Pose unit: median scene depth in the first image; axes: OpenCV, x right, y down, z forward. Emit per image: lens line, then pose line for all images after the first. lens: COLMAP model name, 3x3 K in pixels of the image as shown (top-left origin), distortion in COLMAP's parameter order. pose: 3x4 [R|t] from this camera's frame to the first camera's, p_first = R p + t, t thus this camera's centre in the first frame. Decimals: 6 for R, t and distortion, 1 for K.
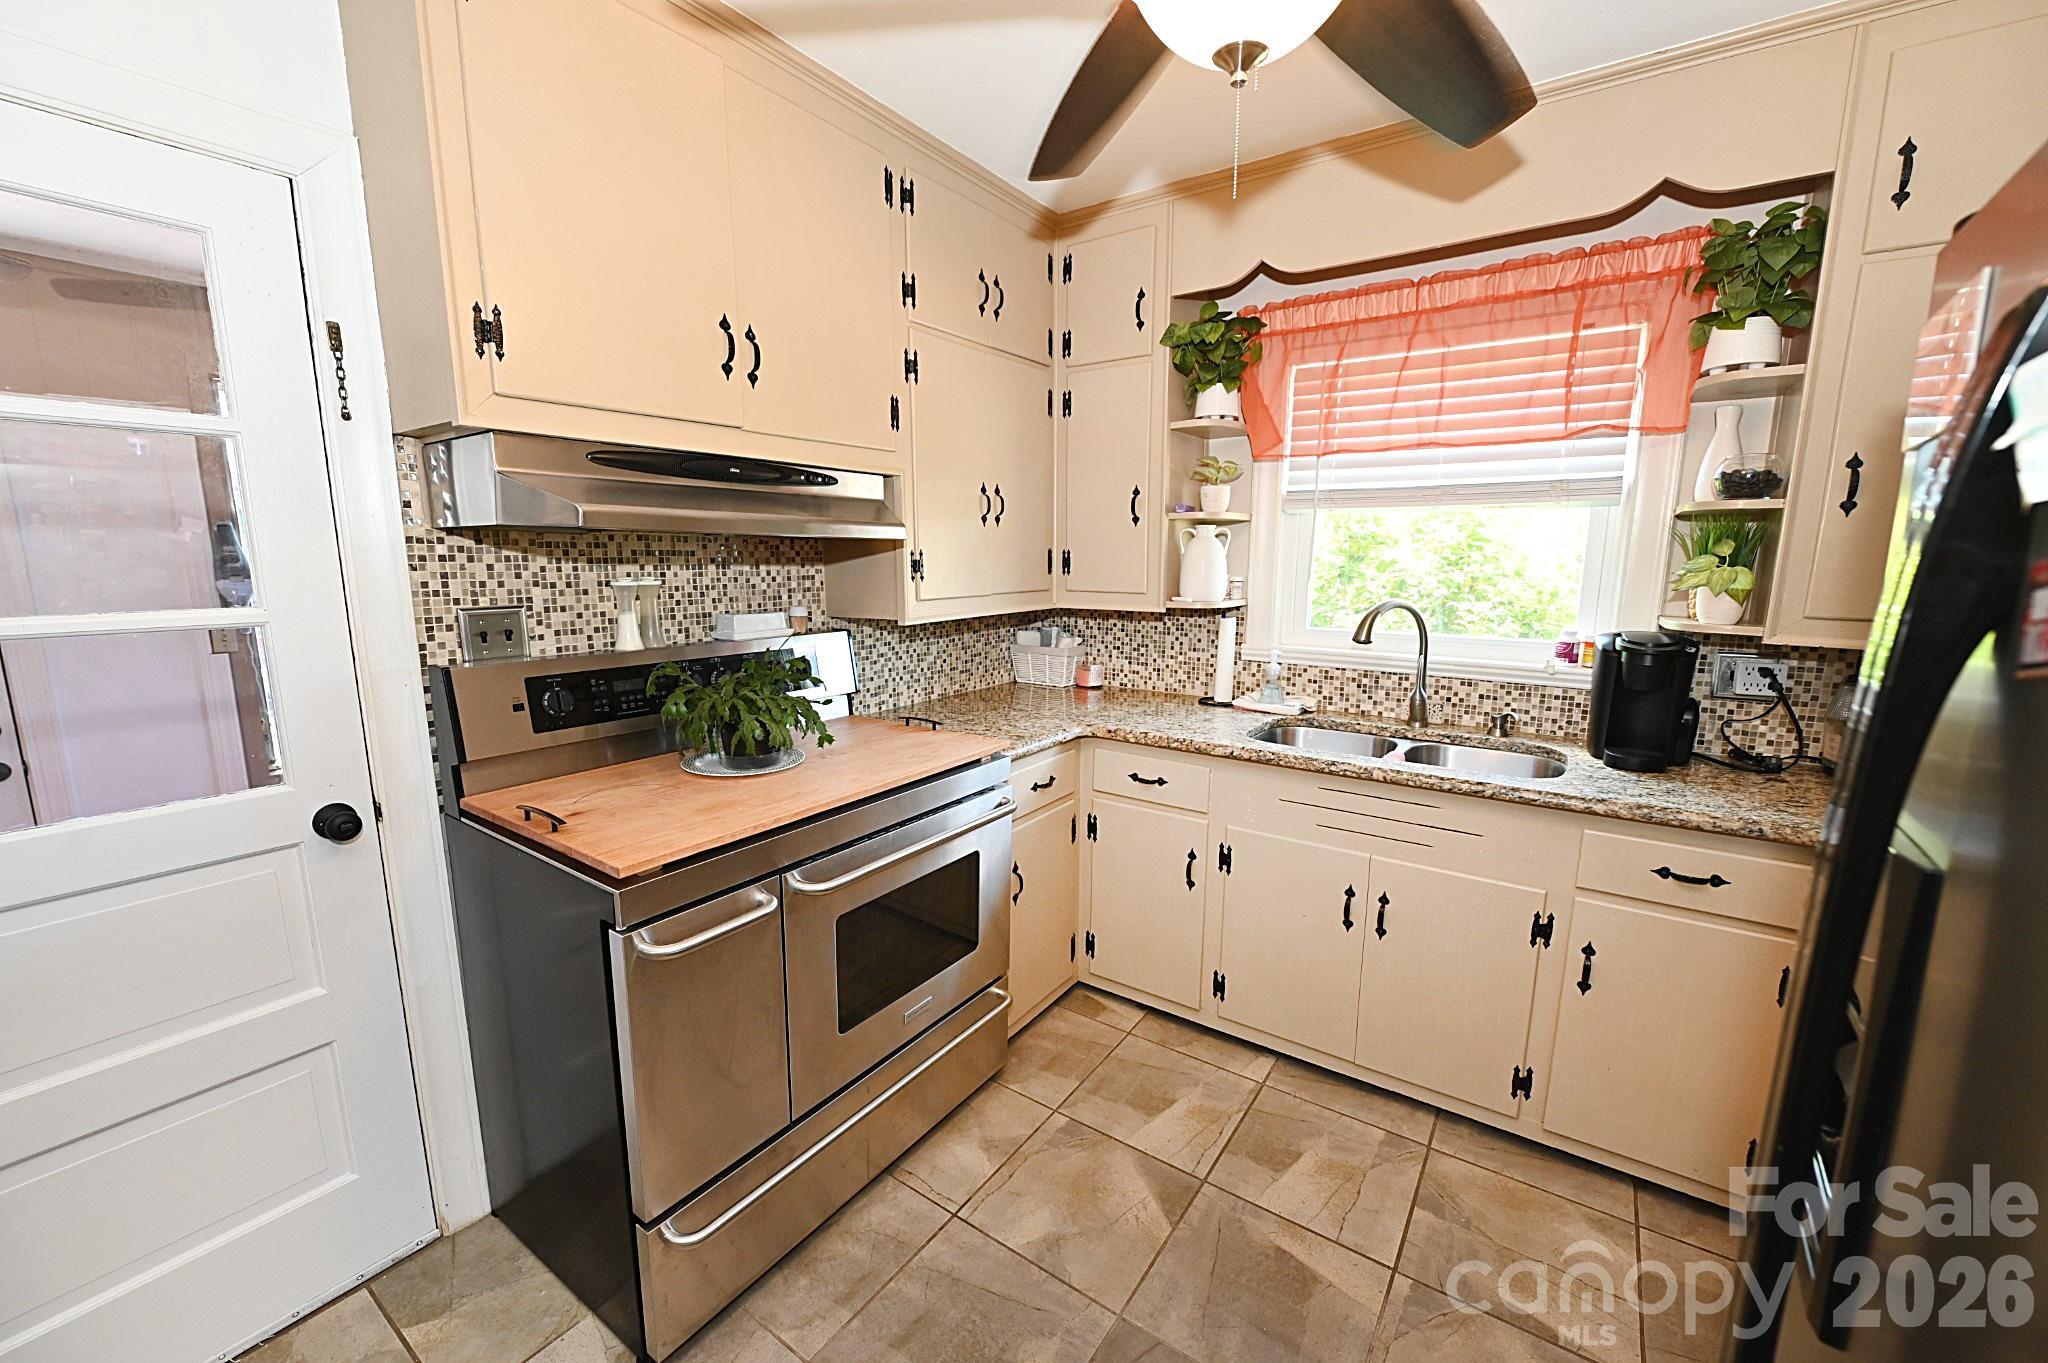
lens RADIAL K [[806.8, 0, 1020.3], [0, 806.8, 691.3], [0, 0, 1]] dist [-0.006701, -0.000873]
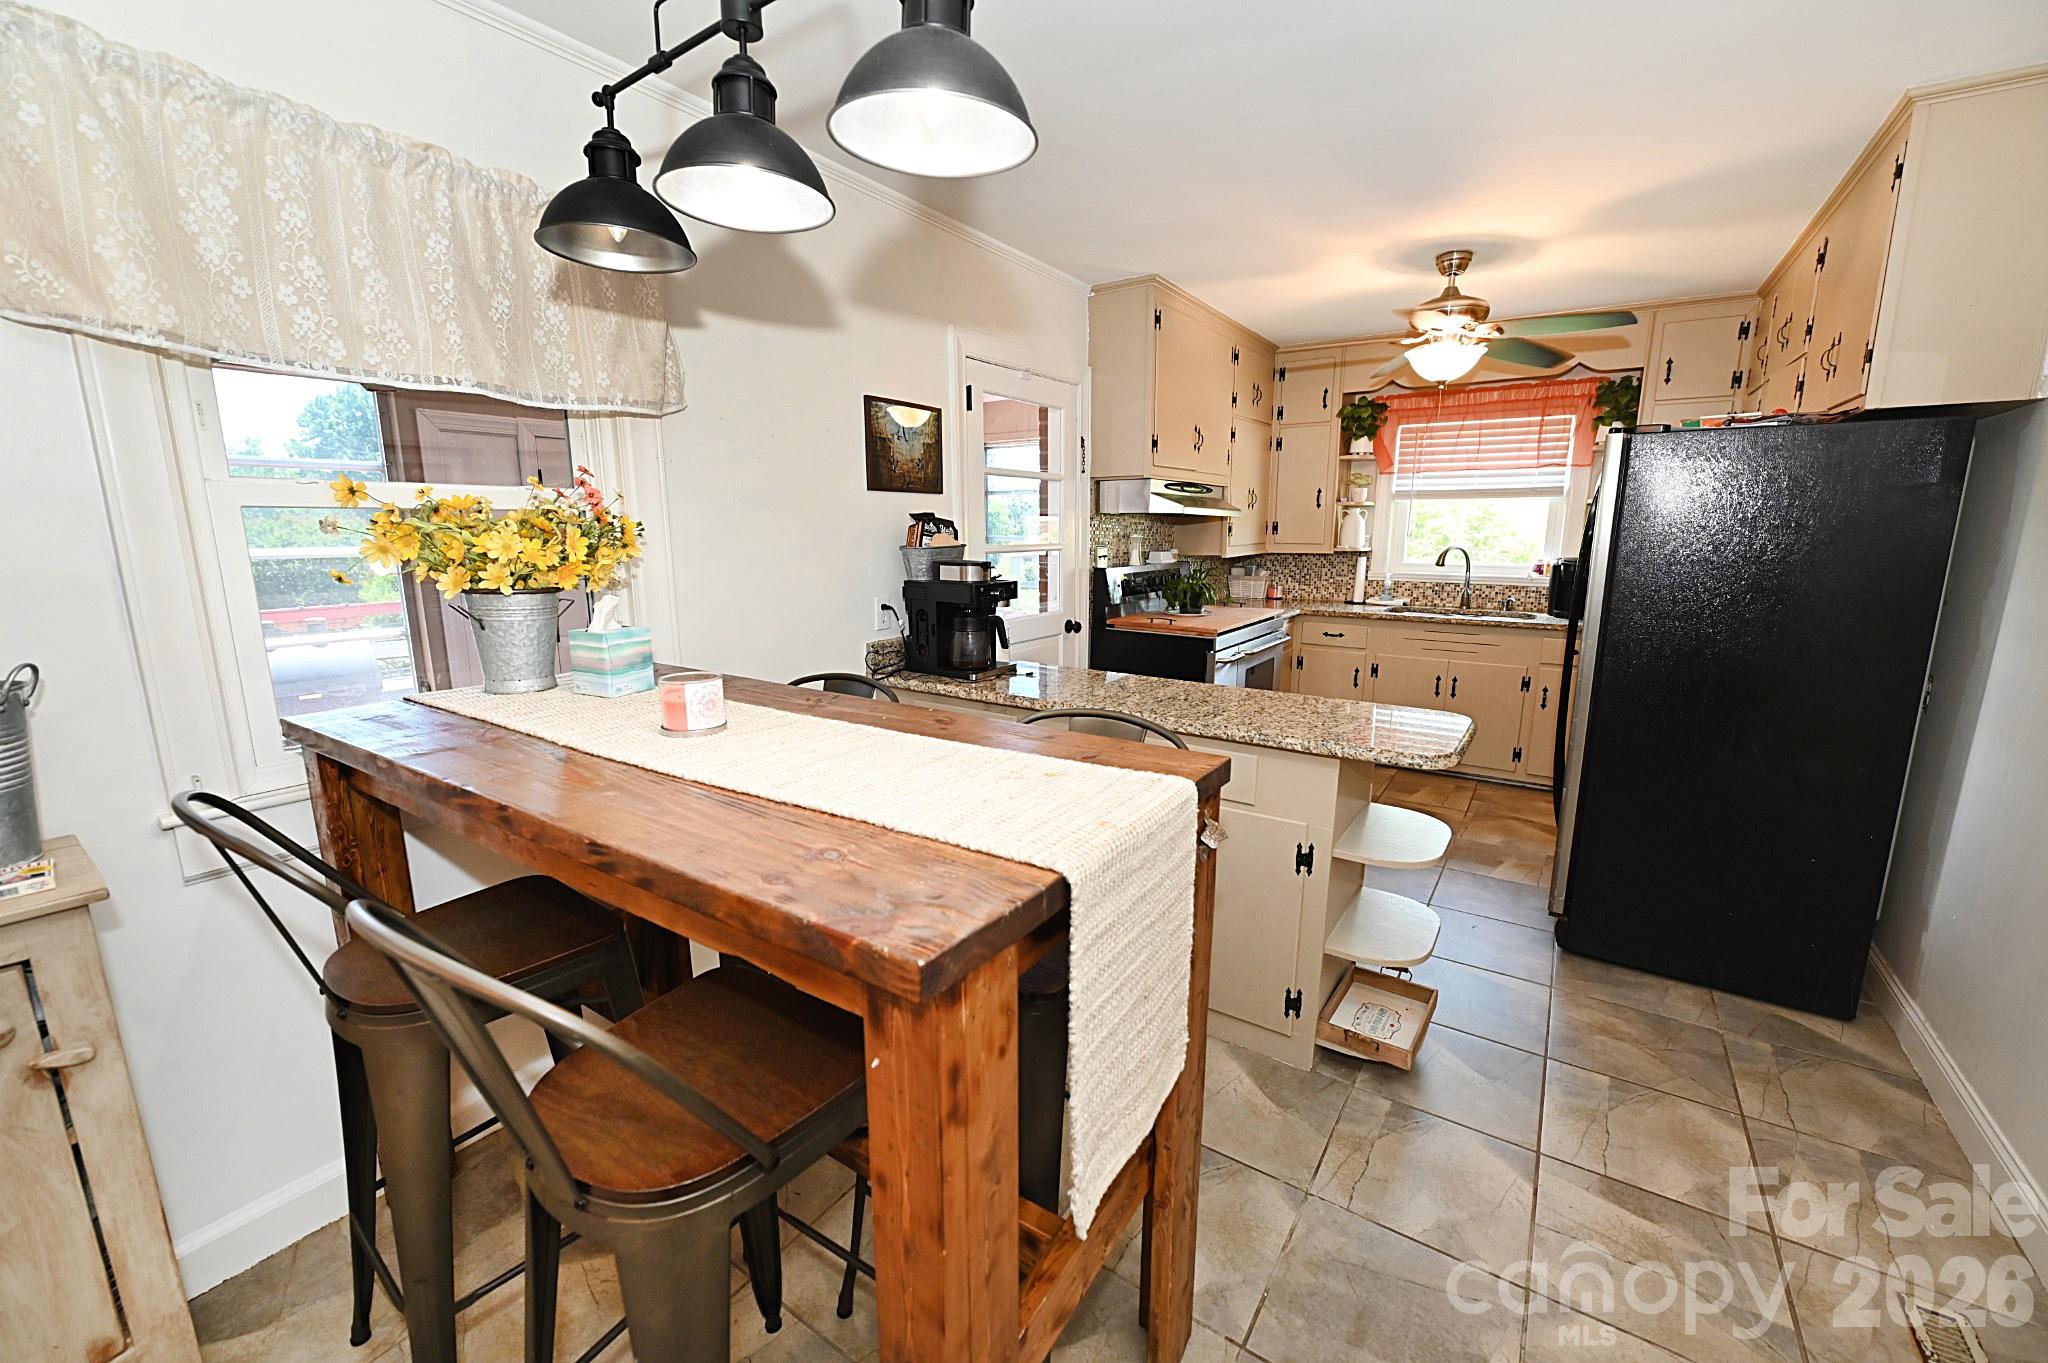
lens RADIAL K [[806.8, 0, 1024.2], [0, 806.8, 679.9], [0, 0, 1]] dist [-0.006701, -0.000873]
pose [[0.999835, -0.007711, 0.016450, -0.673724], [0.007374, 0.999763, 0.020474, 0.180809], [-0.016604, -0.020350, 0.999655, -1.044825]]
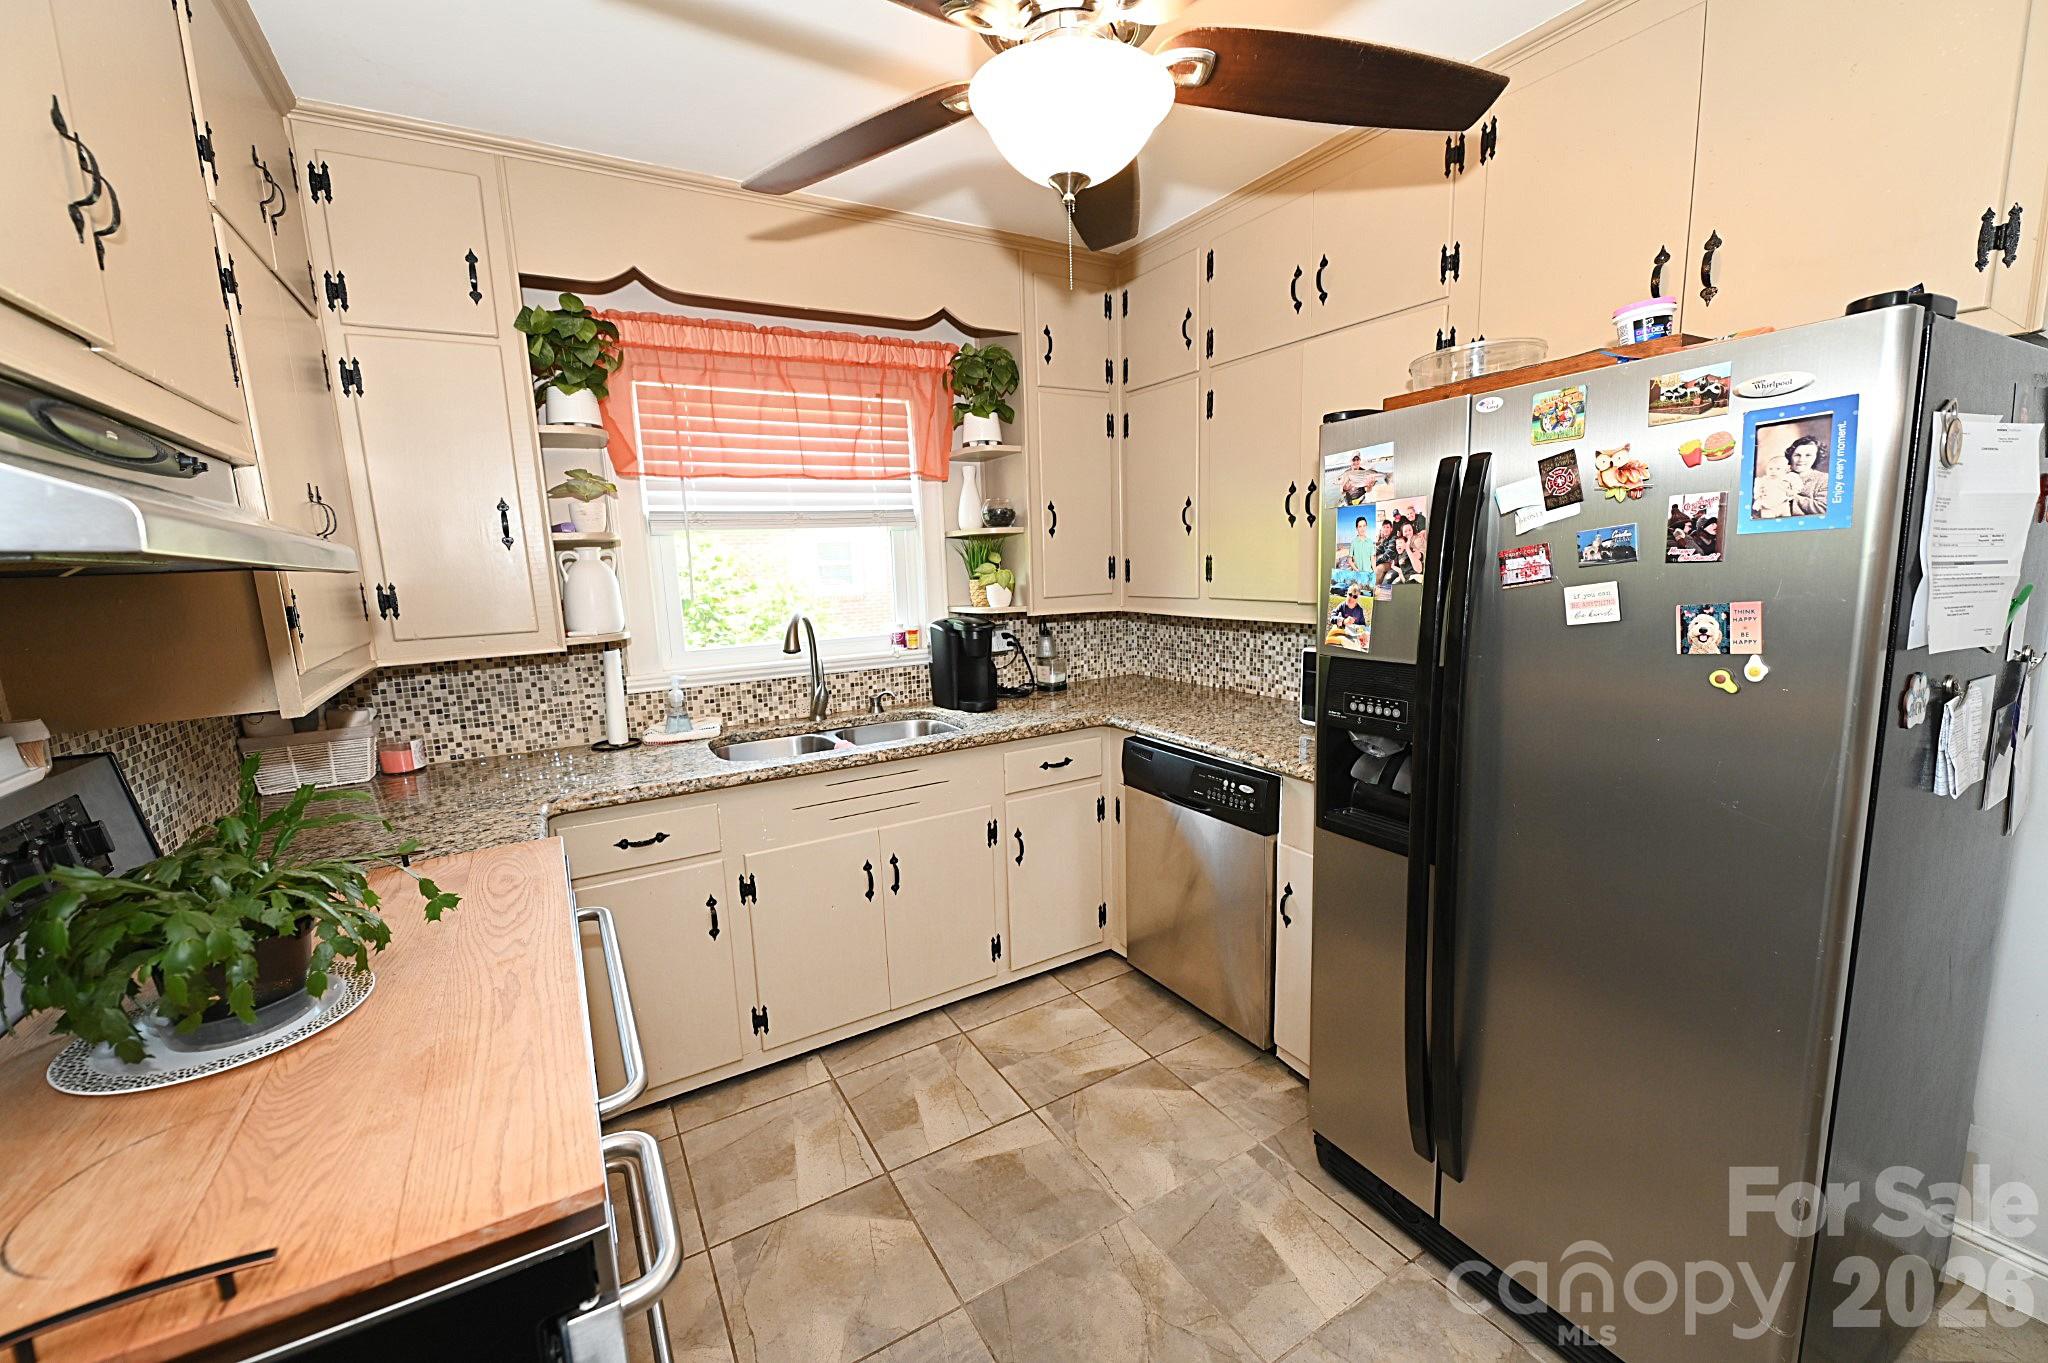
lens RADIAL K [[806.8, 0, 1012.1], [0, 806.8, 689.1], [0, 0, 1]] dist [-0.006701, -0.000873]
pose [[0.412726, -0.162685, 0.896209, -0.436728], [0.192223, 0.977318, 0.088885, -0.050856], [-0.890341, 0.135587, 0.434636, 0.262689]]
